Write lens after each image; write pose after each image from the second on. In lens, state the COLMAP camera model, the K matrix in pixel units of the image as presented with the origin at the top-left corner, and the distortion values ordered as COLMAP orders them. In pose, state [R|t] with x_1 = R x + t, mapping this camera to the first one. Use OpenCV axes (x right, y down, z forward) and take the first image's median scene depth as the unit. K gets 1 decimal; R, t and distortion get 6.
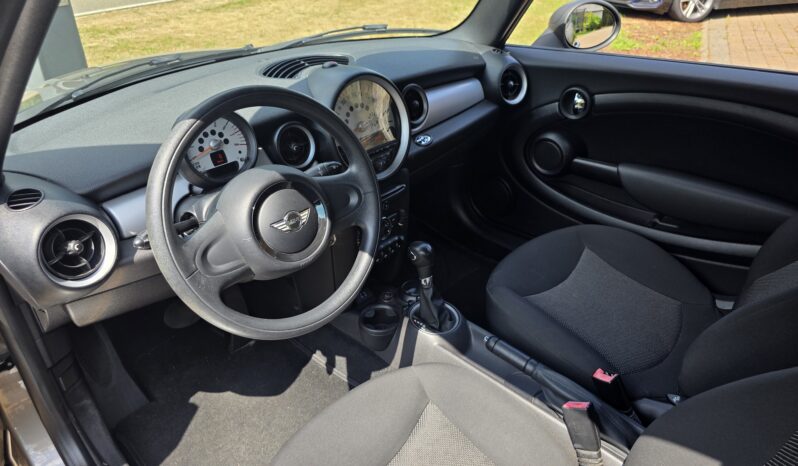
lens RADIAL K [[536.8, 0, 398.2], [0, 536.8, 224.2], [0, 0, 1]] dist [0.049764, -0.052178]
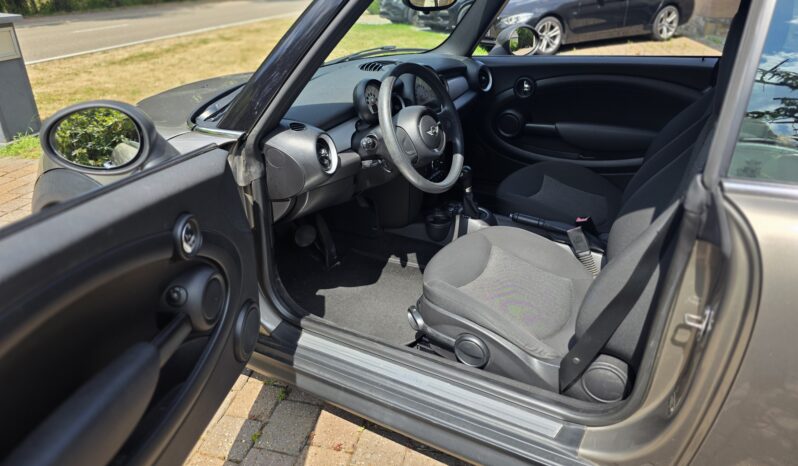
lens RADIAL K [[545.0, 0, 395.7], [0, 545.0, 219.8], [0, 0, 1]] dist [0.047001, -0.047178]
pose [[0.972435, -0.100890, 0.210219, -0.428977], [0.119731, 0.989668, -0.078884, 0.248354], [-0.200088, 0.101879, 0.974467, -0.463701]]
